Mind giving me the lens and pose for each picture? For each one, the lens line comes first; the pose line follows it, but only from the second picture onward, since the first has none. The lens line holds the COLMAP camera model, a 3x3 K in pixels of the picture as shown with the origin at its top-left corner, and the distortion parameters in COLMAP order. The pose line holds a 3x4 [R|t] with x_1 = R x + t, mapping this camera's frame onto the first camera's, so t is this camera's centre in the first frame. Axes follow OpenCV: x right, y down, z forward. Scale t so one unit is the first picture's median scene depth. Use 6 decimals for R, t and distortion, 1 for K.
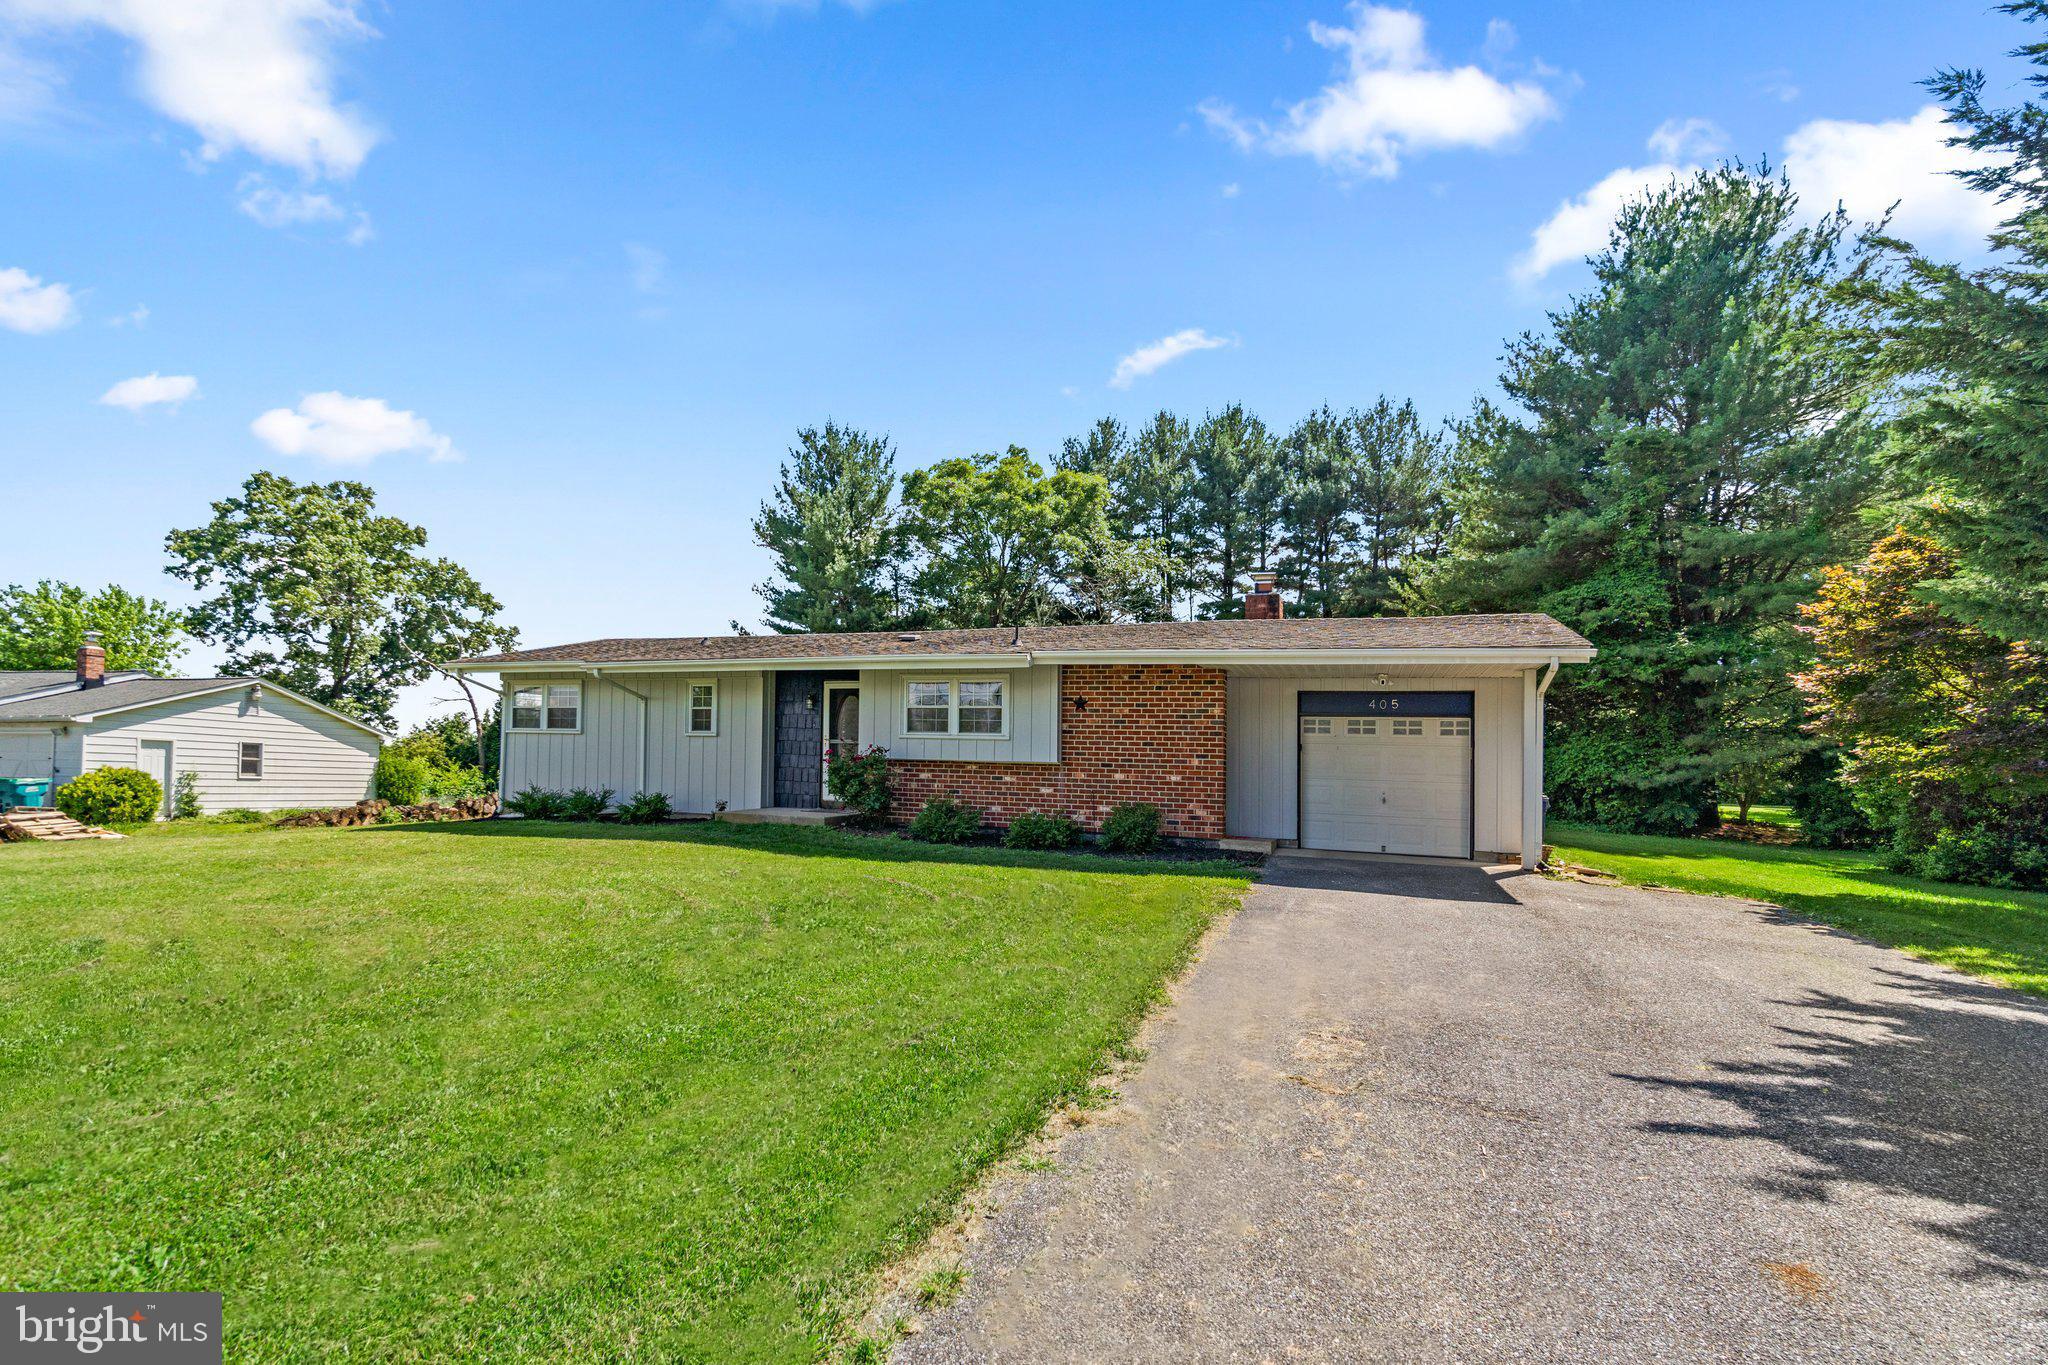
lens RADIAL K [[934.4, 0, 975.0], [0, 934.4, 698.4], [0, 0, 1]] dist [-0.001739, -0.000206]
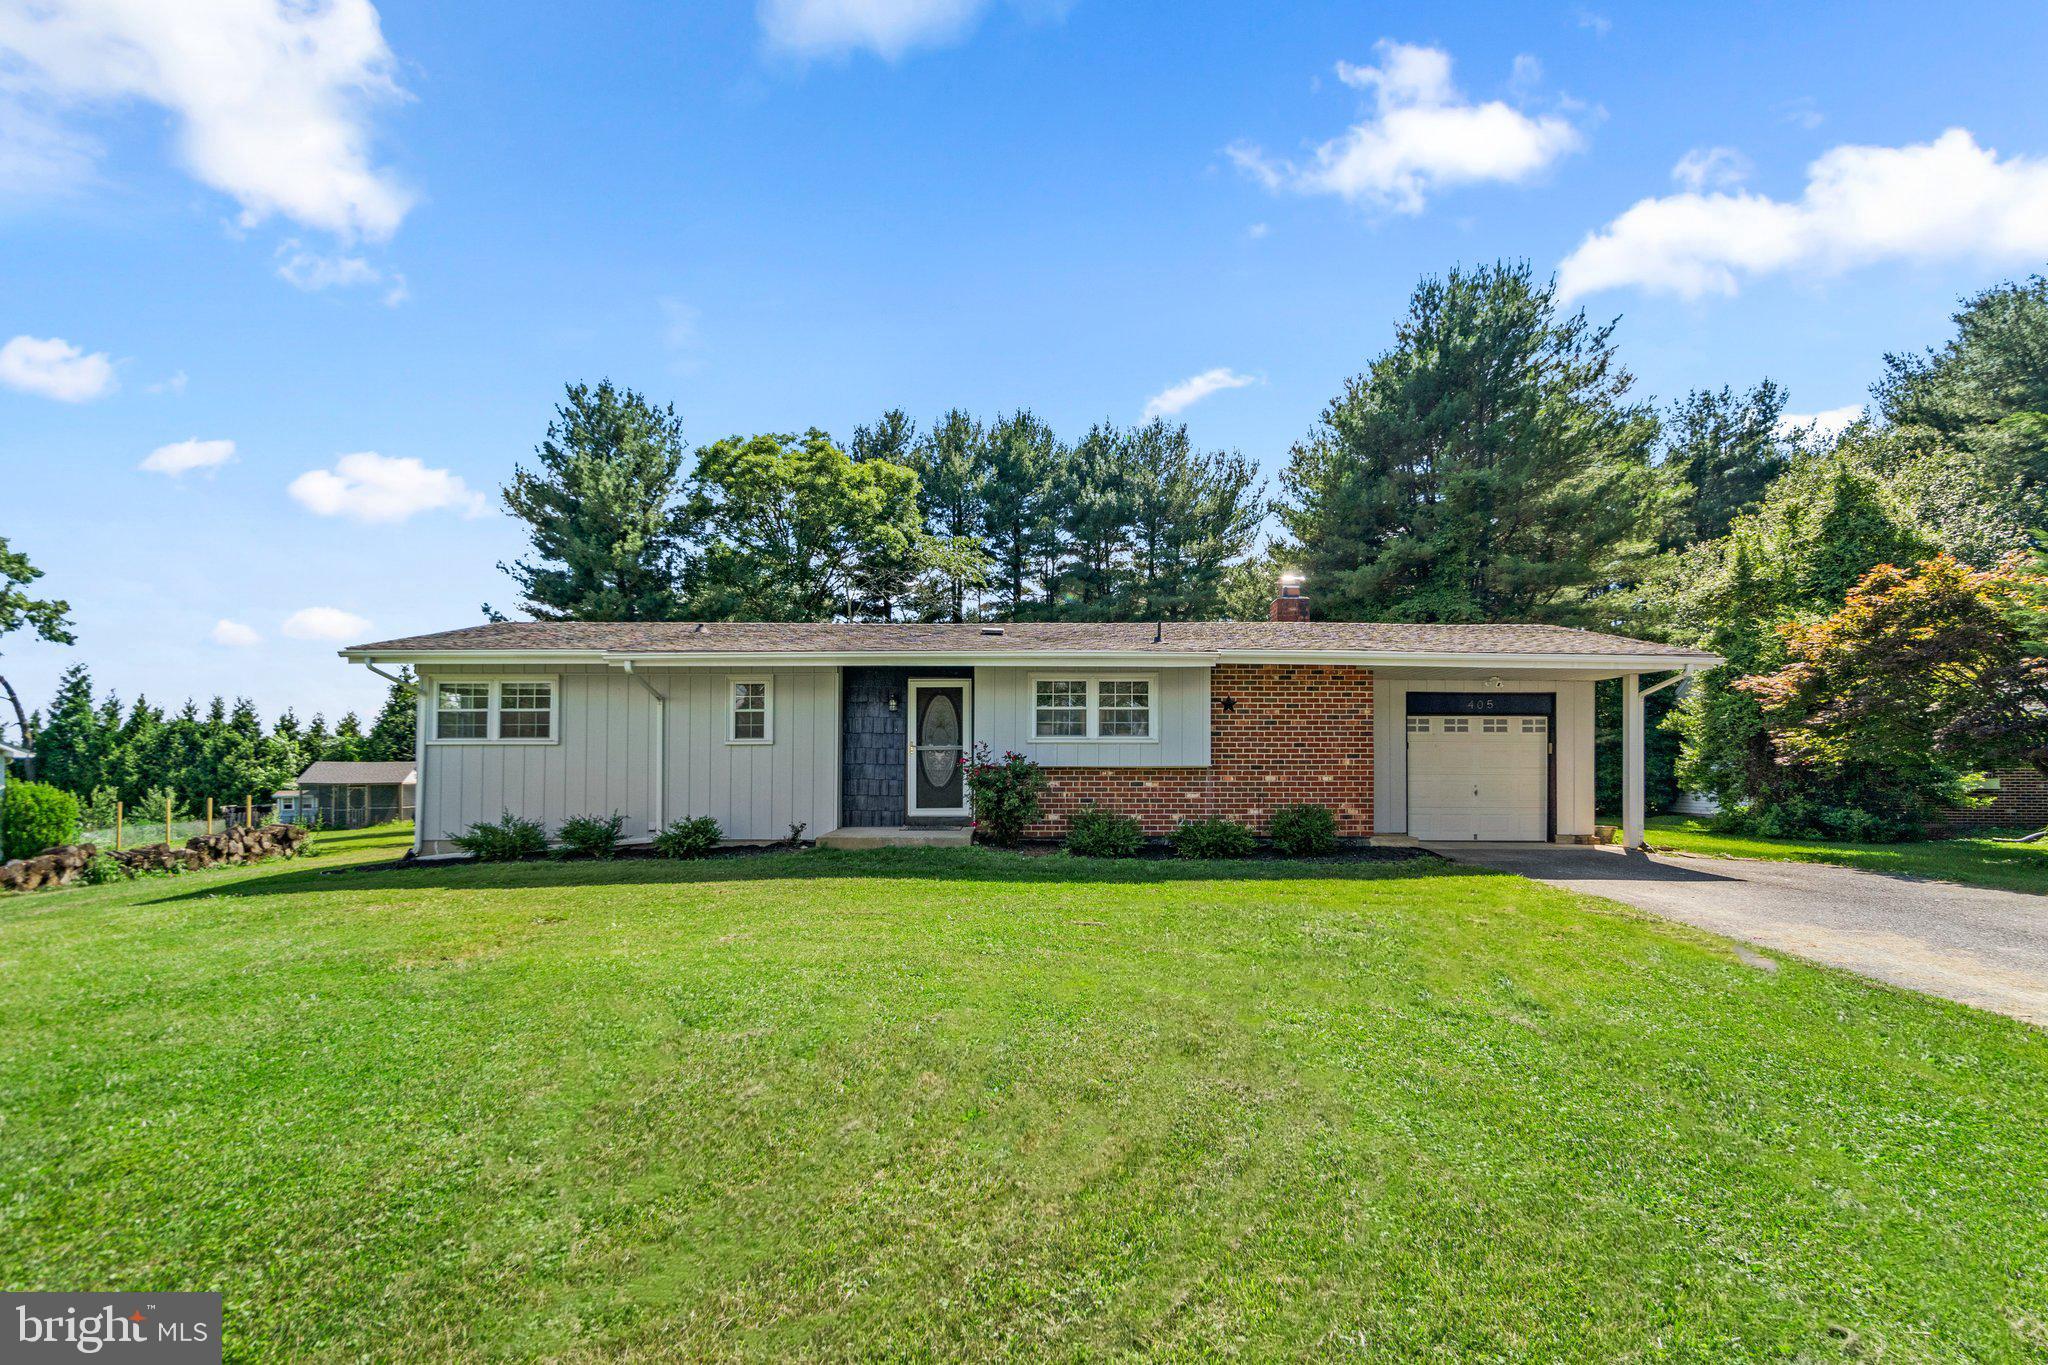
lens RADIAL K [[934.4, 0, 975.0], [0, 934.4, 698.4], [0, 0, 1]] dist [-0.001739, -0.000206]
pose [[0.928962, -0.000455, 0.370175, -0.420955], [-0.000639, 0.999996, 0.002832, -0.002721], [-0.370175, -0.002868, 0.928958, 0.171690]]
